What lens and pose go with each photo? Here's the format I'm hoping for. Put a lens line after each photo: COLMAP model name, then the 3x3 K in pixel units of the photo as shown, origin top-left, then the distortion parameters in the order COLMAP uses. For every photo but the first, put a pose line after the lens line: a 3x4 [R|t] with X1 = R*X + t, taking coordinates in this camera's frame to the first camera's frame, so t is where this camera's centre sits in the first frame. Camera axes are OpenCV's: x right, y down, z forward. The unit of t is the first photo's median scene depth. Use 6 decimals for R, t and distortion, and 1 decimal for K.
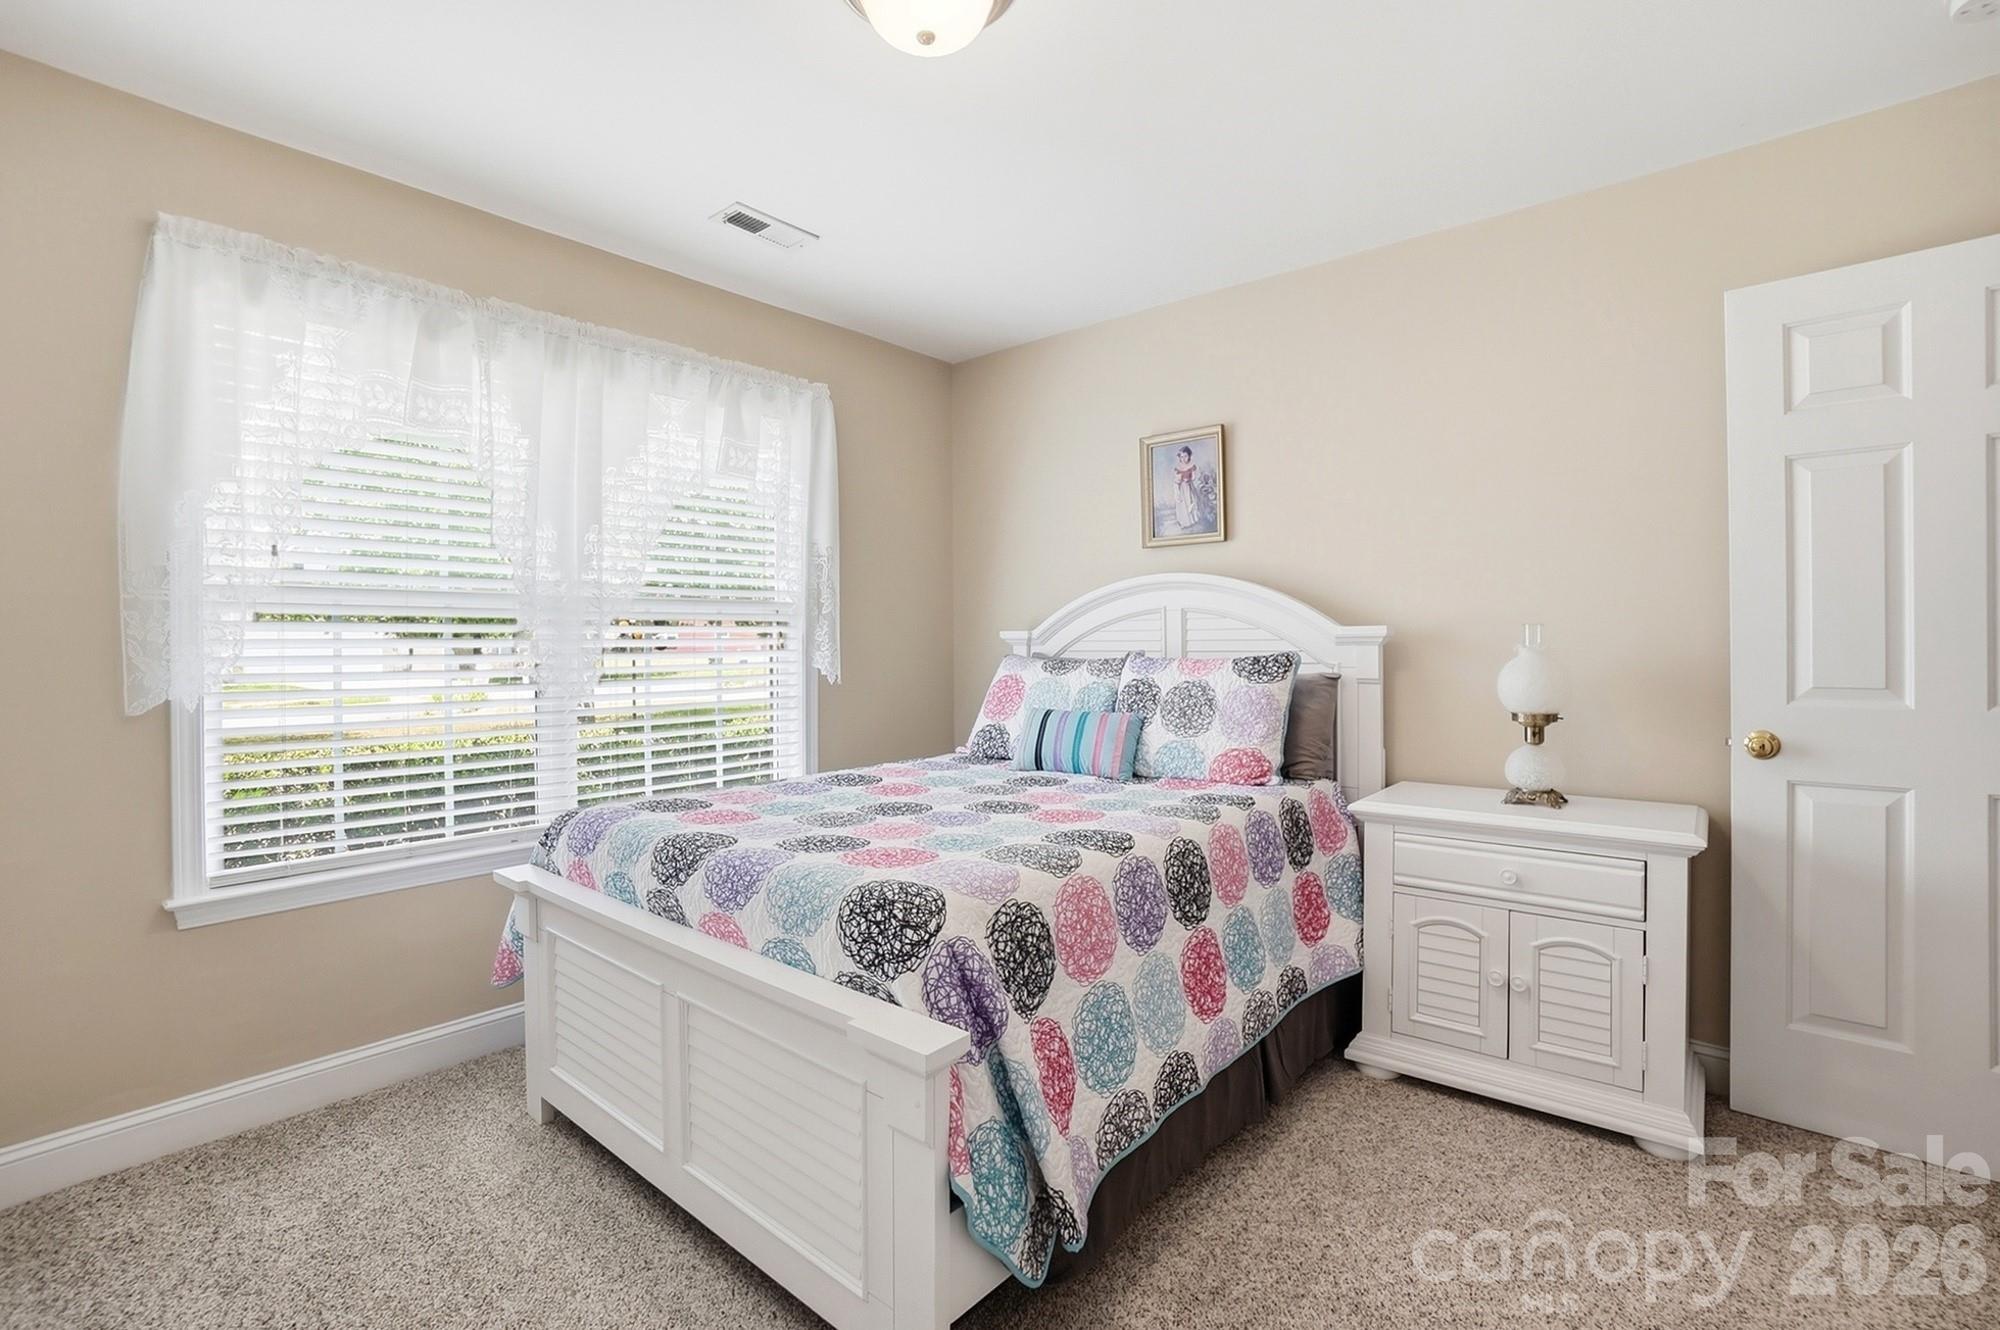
lens RADIAL K [[901.5, 0, 988.4], [0, 901.5, 656.6], [0, 0, 1]] dist [-0.036021, 0.014143]
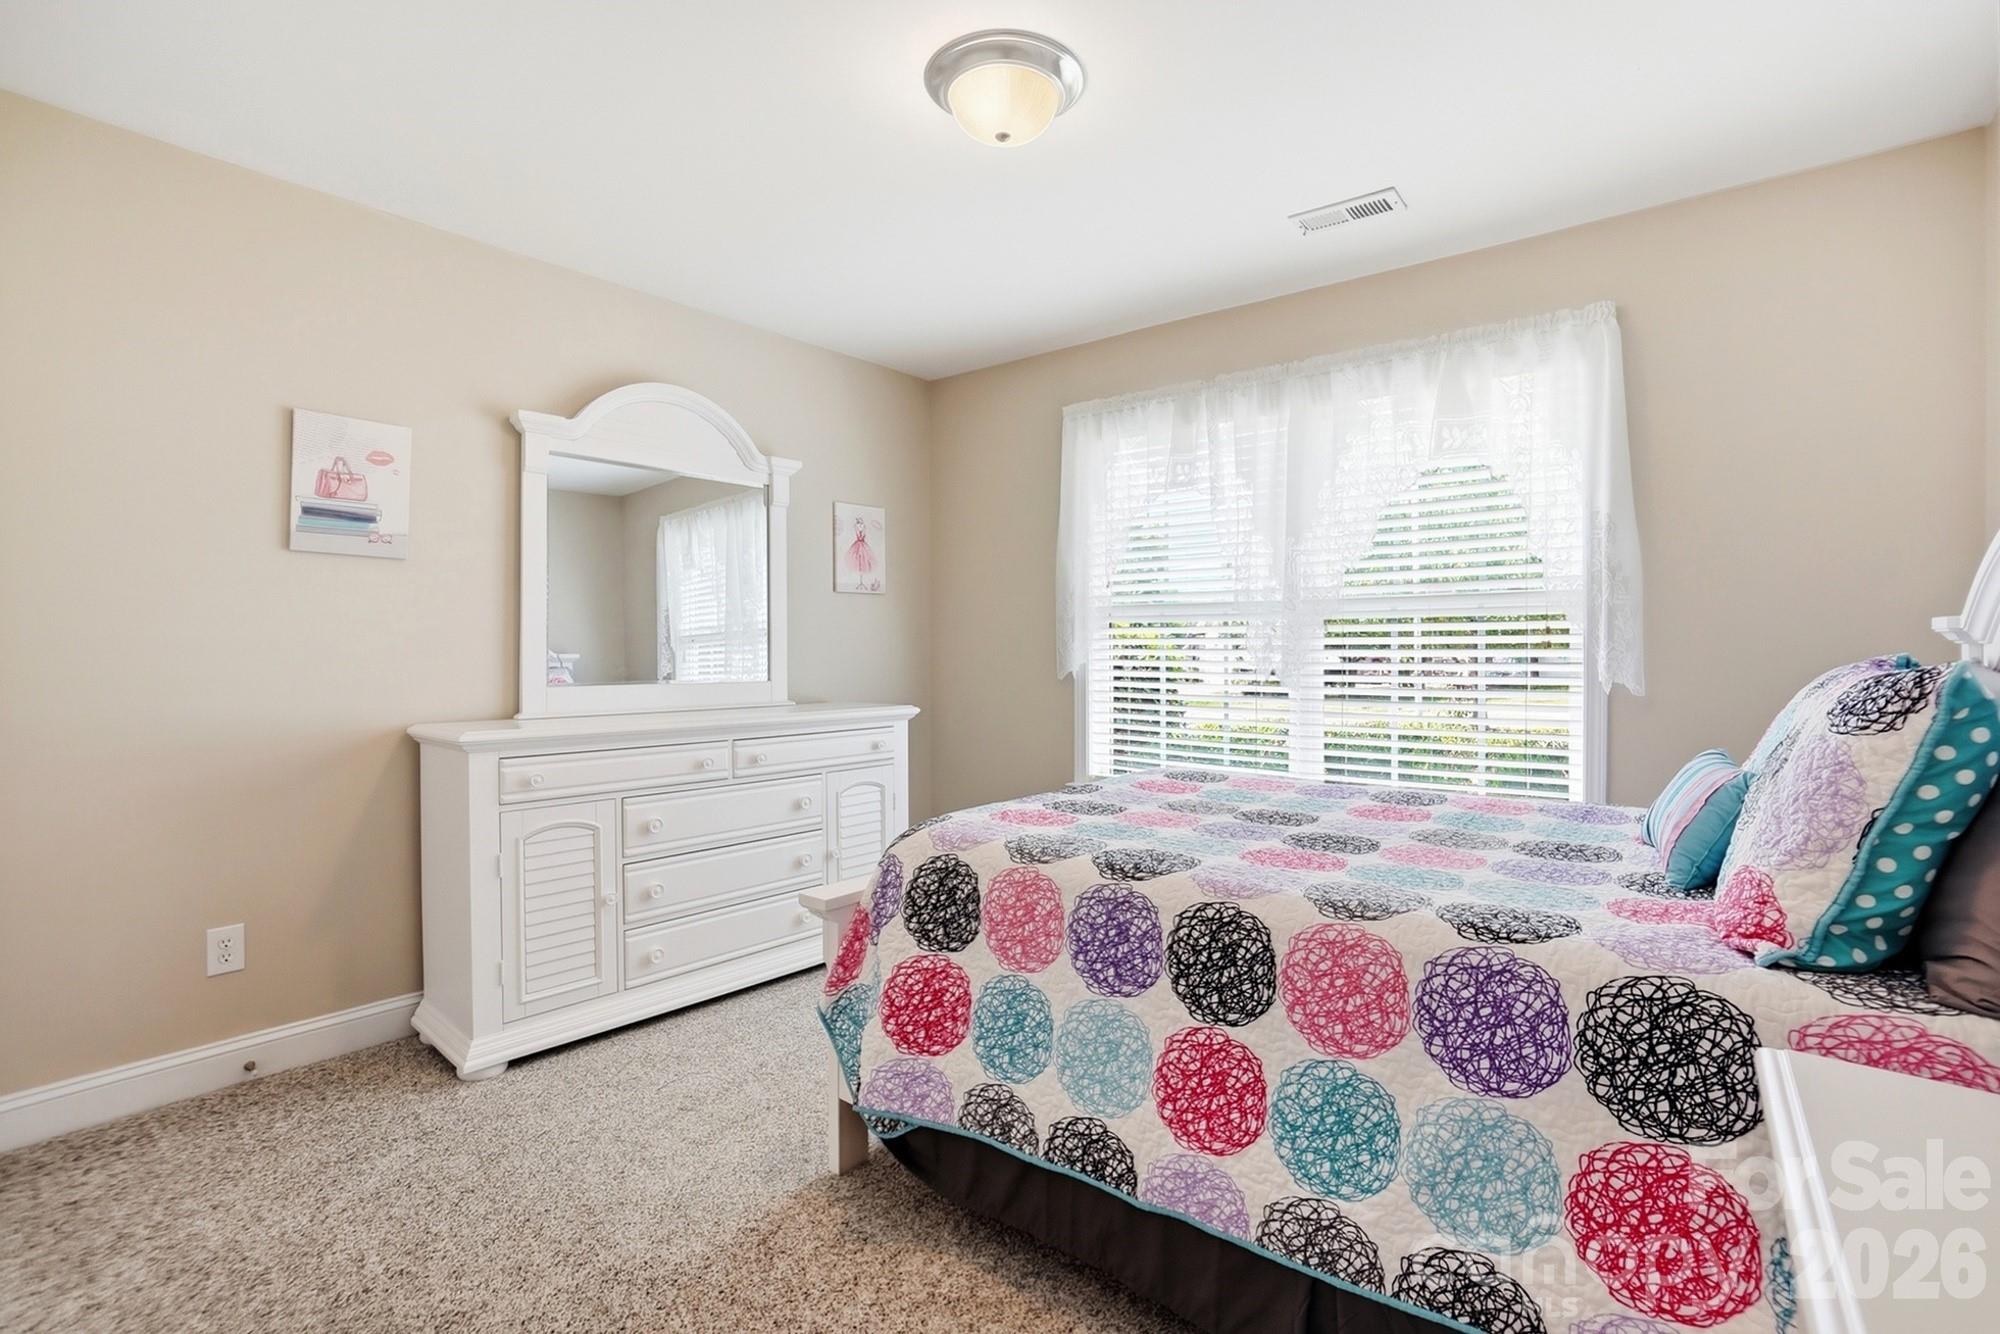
lens RADIAL K [[901.5, 0, 988.4], [0, 901.5, 658.6], [0, 0, 1]] dist [-0.036021, 0.014143]
pose [[0.037882, 0.021799, -0.999044, 0.794743], [-0.017580, 0.999622, 0.021145, -0.010183], [0.999128, 0.016762, 0.038250, 0.650905]]
